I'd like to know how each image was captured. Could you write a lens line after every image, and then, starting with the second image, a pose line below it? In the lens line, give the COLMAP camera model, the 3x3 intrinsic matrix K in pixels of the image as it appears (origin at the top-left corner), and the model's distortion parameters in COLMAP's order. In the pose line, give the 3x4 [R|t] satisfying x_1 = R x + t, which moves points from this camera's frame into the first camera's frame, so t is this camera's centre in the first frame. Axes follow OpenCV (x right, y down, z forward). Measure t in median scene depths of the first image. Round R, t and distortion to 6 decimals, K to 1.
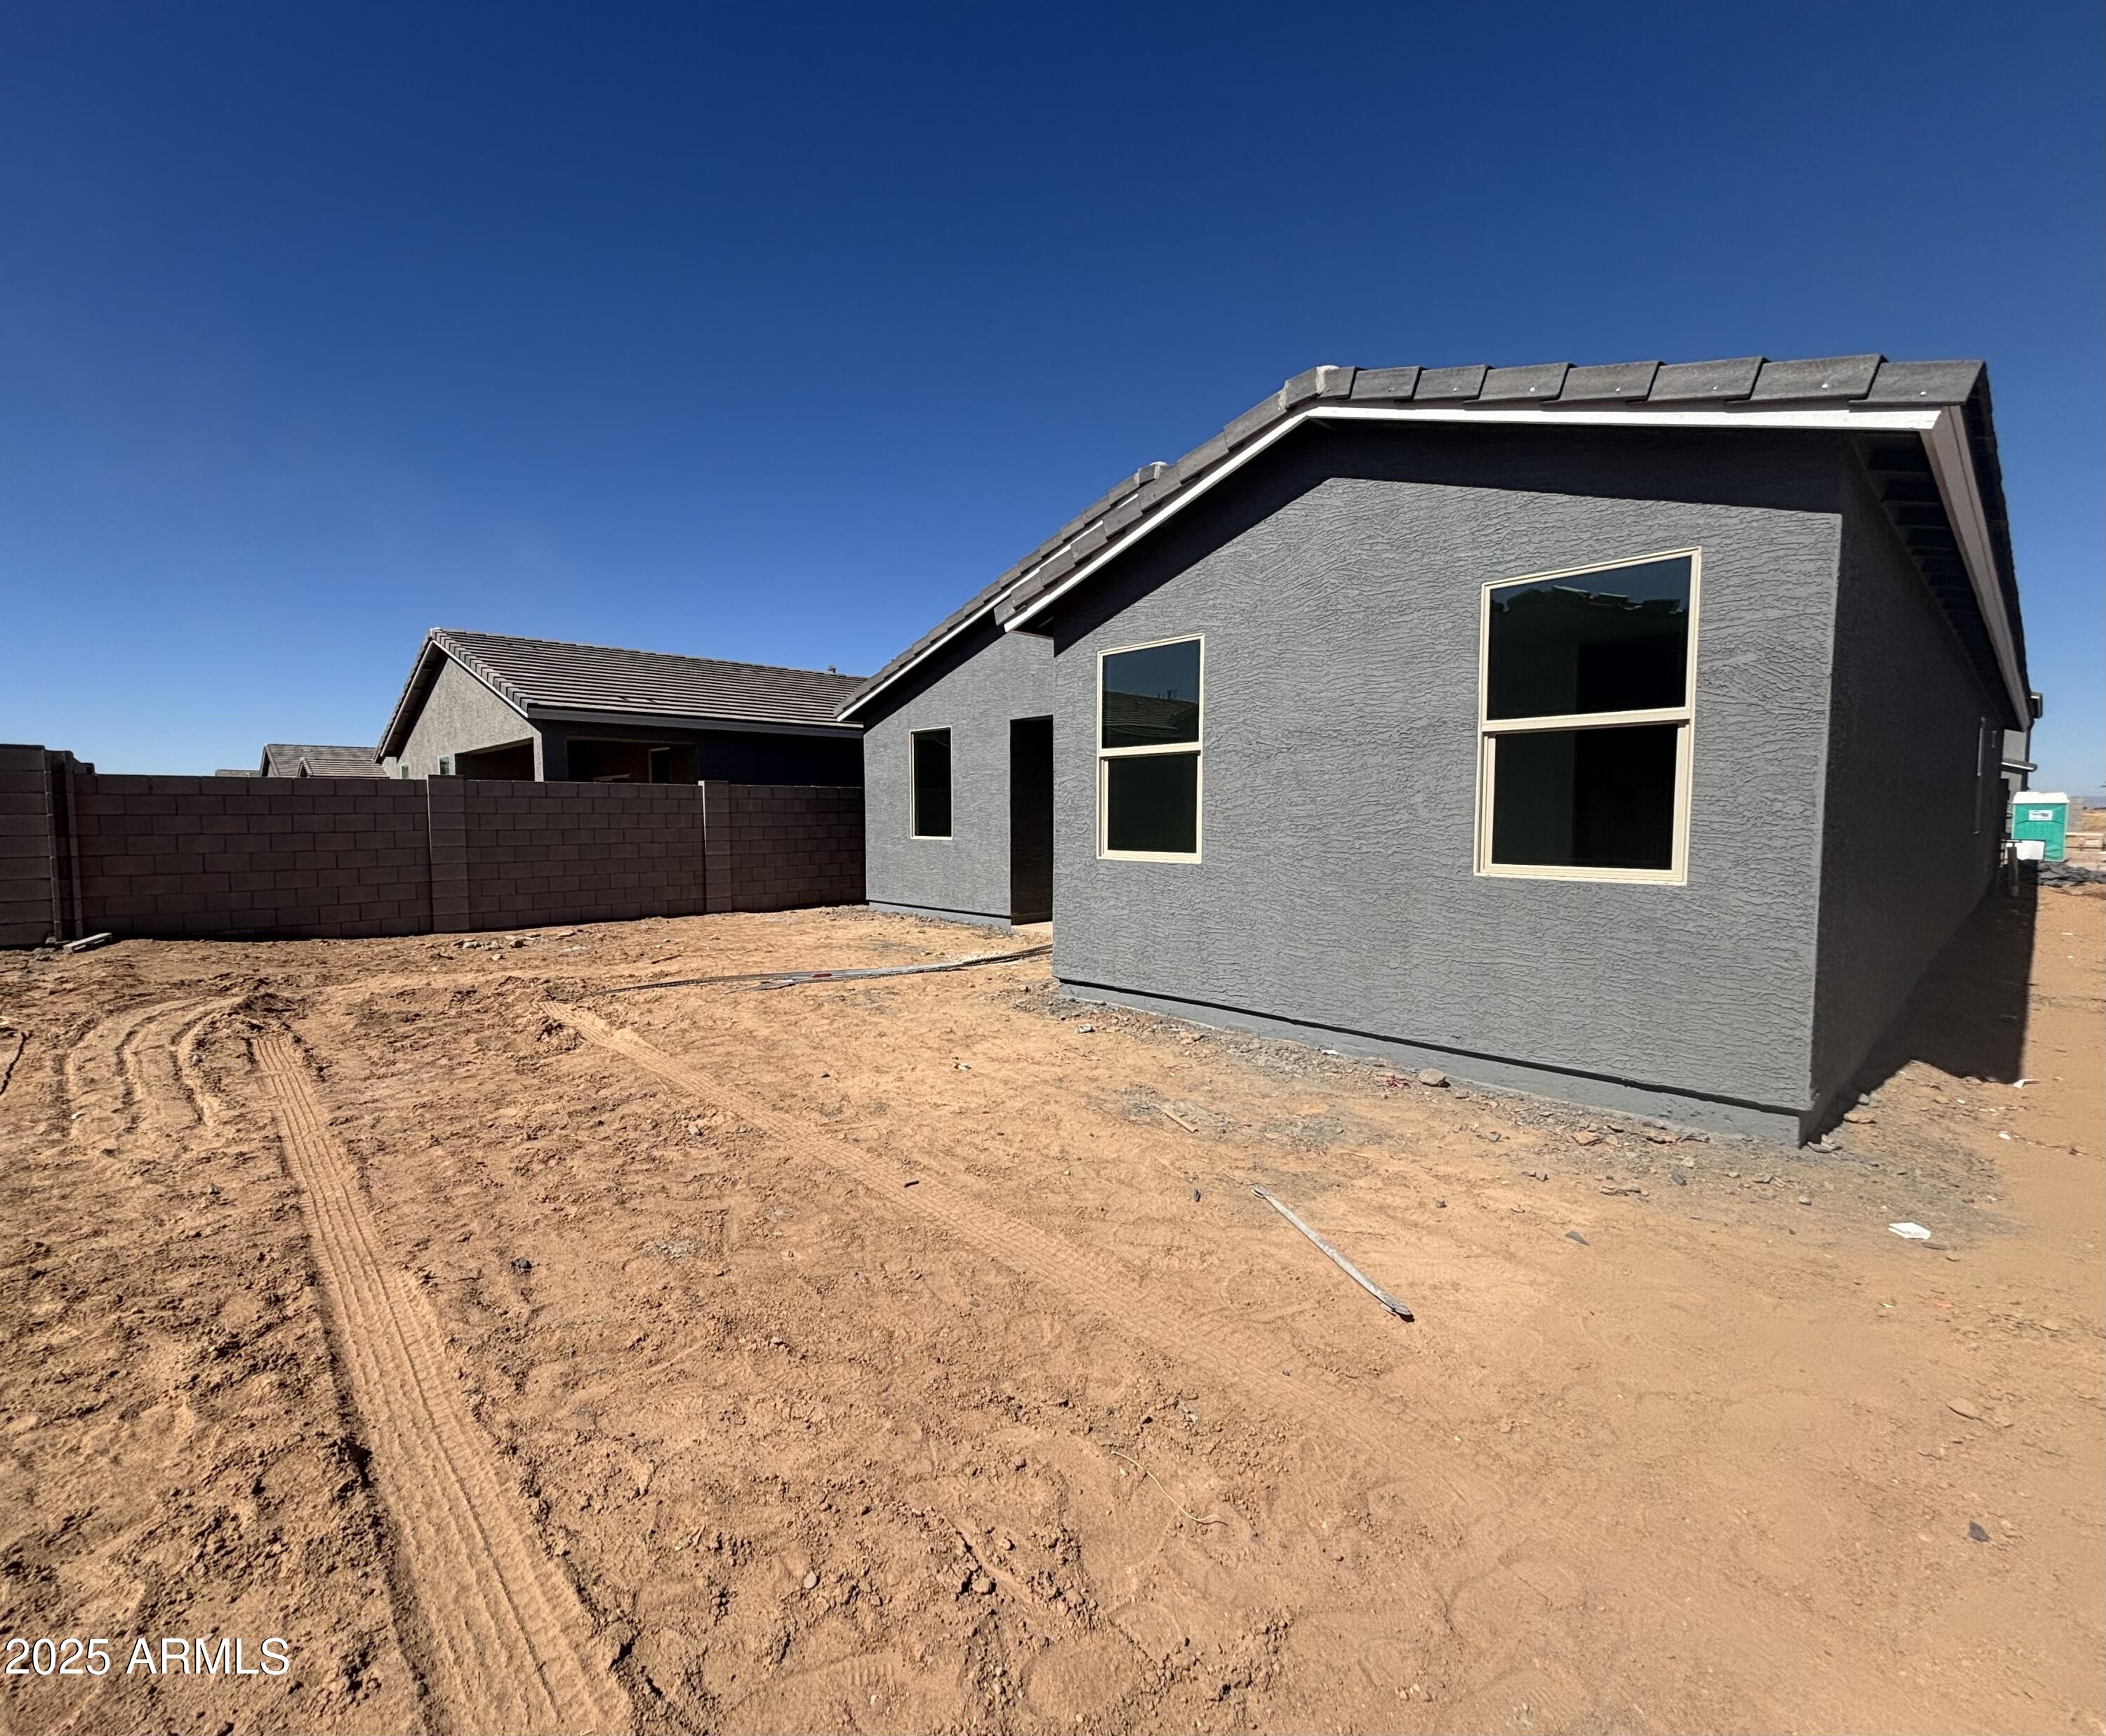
lens RADIAL K [[931.0, 0, 1051.7], [0, 931.0, 876.4], [0, 0, 1]] dist [-0.001637, -0.000348]
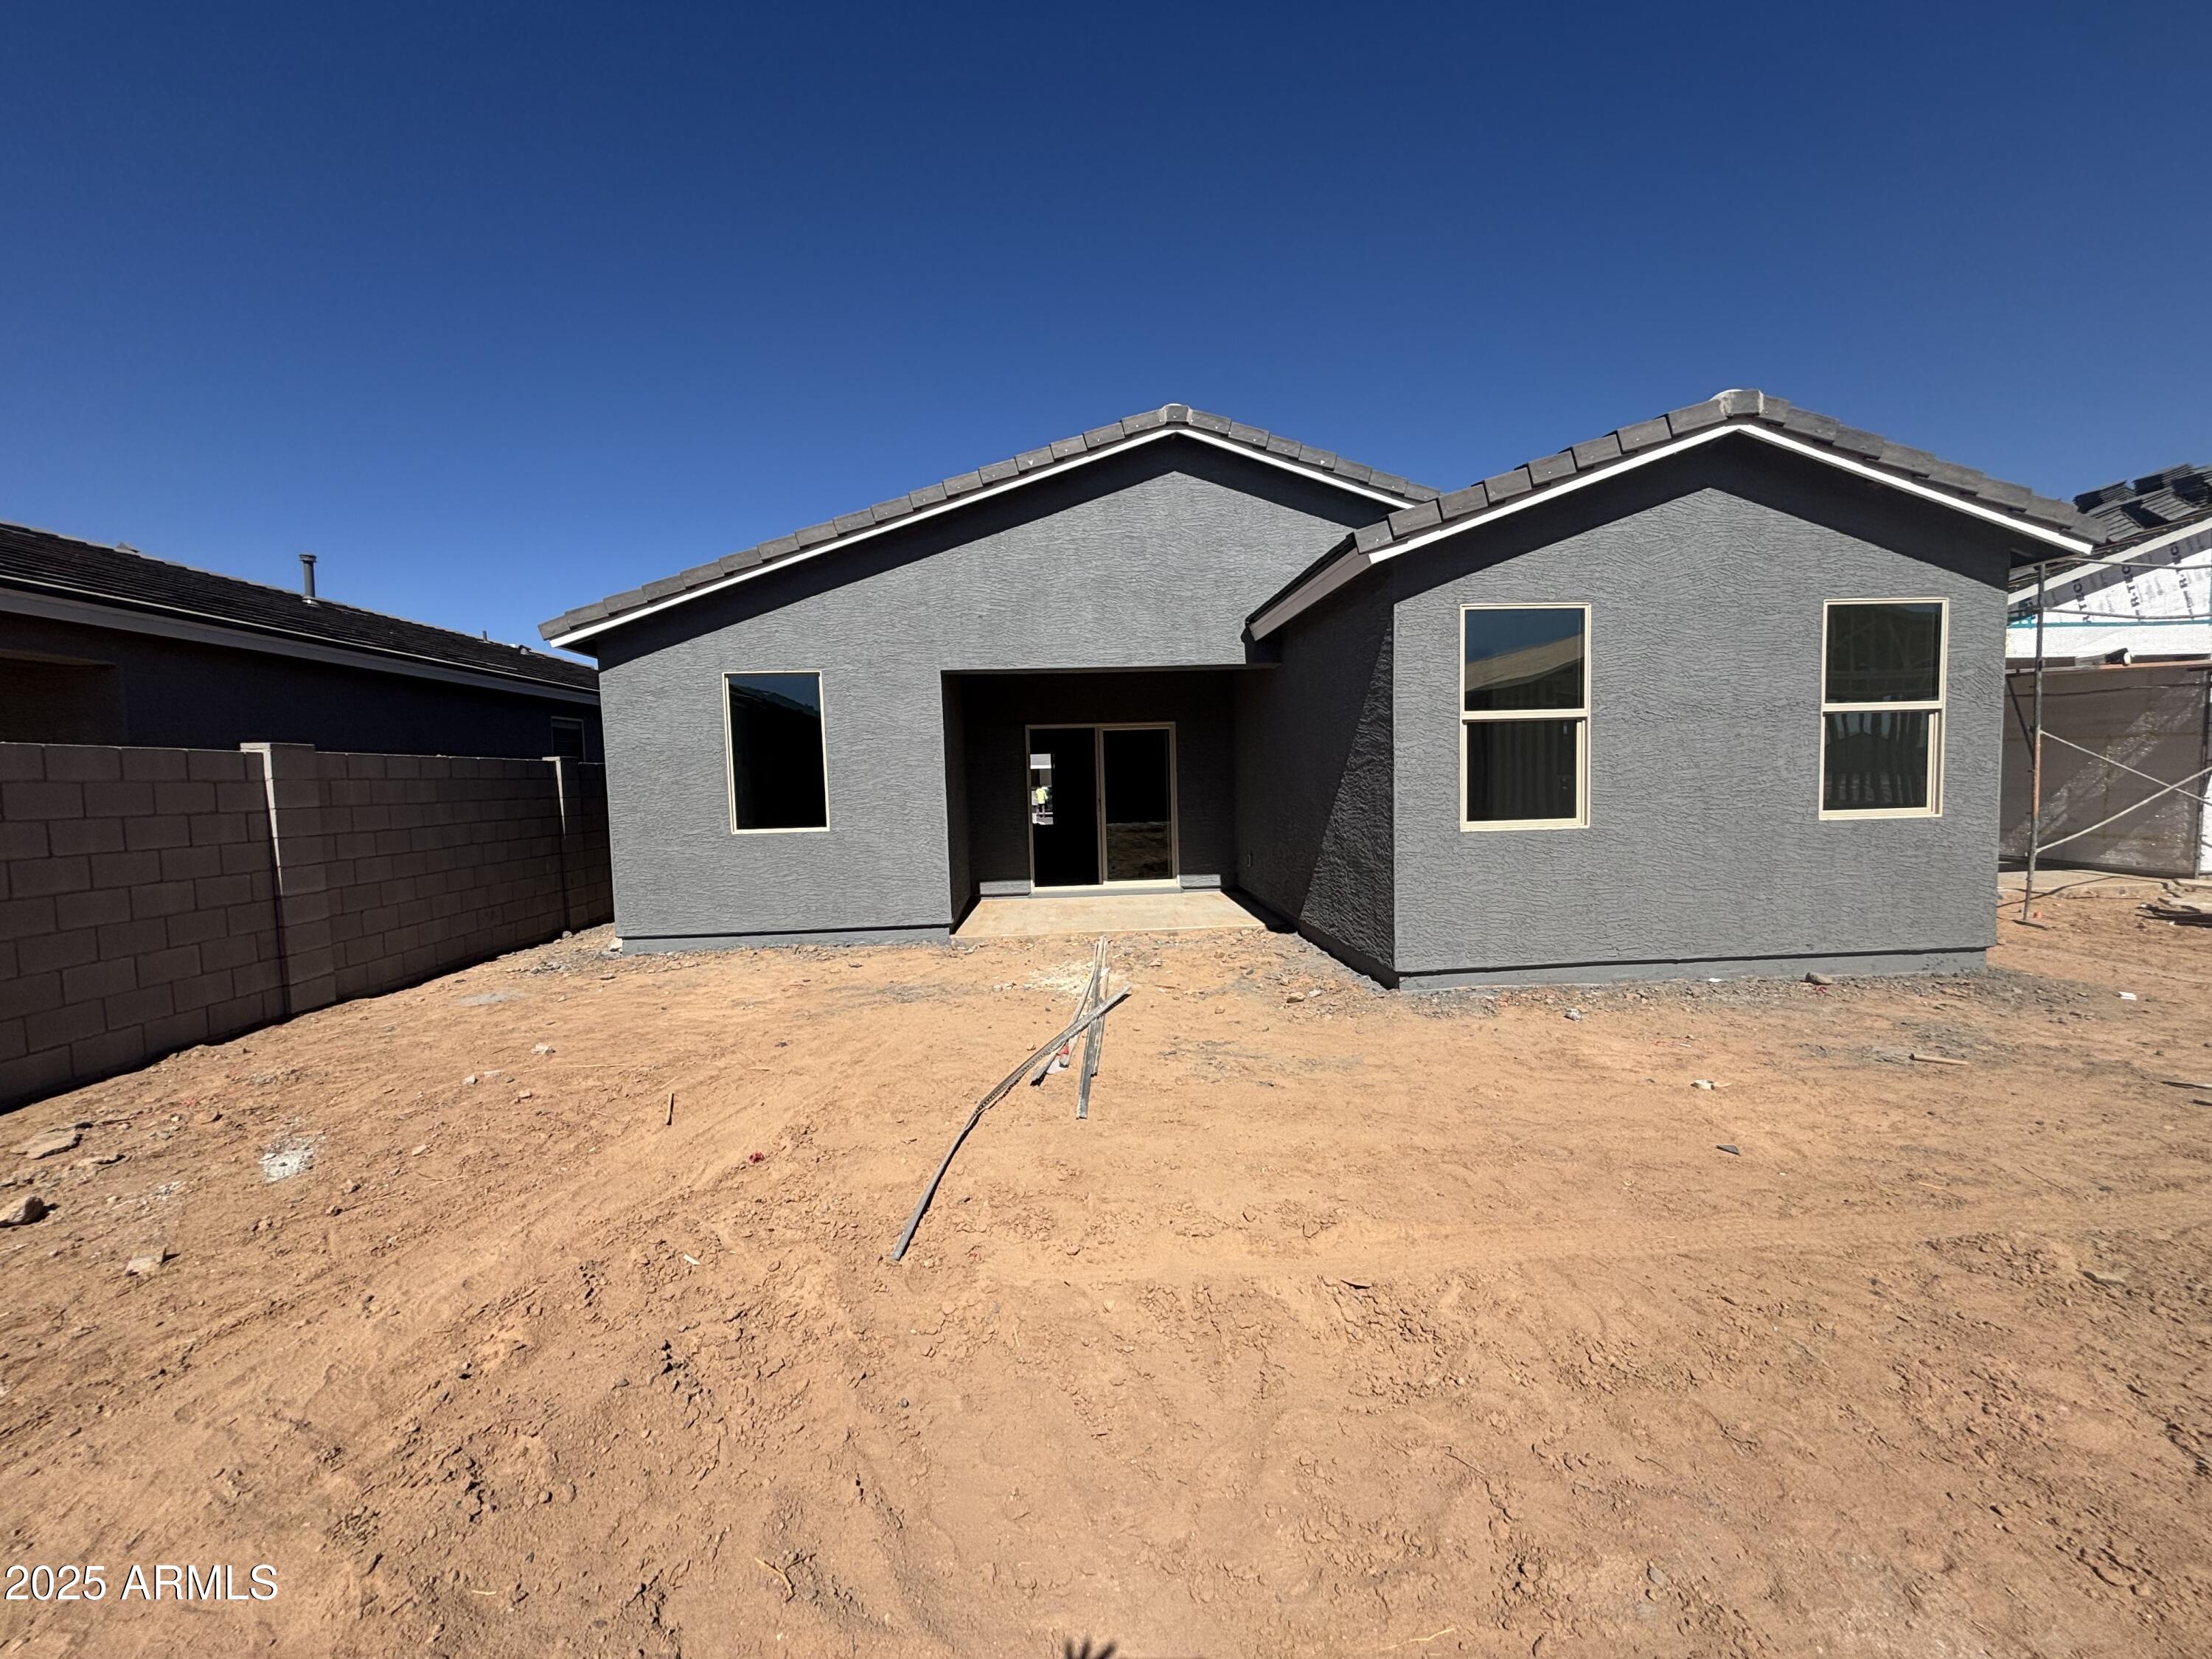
lens RADIAL K [[833.6, 0, 1106.0], [0, 833.6, 829.5], [0, 0, 1]] dist [0.000143, 0.000197]
pose [[0.637170, -0.059407, 0.768430, -0.898564], [0.075105, 0.997066, 0.014807, -0.066303], [-0.767055, 0.048278, 0.639762, 0.834432]]
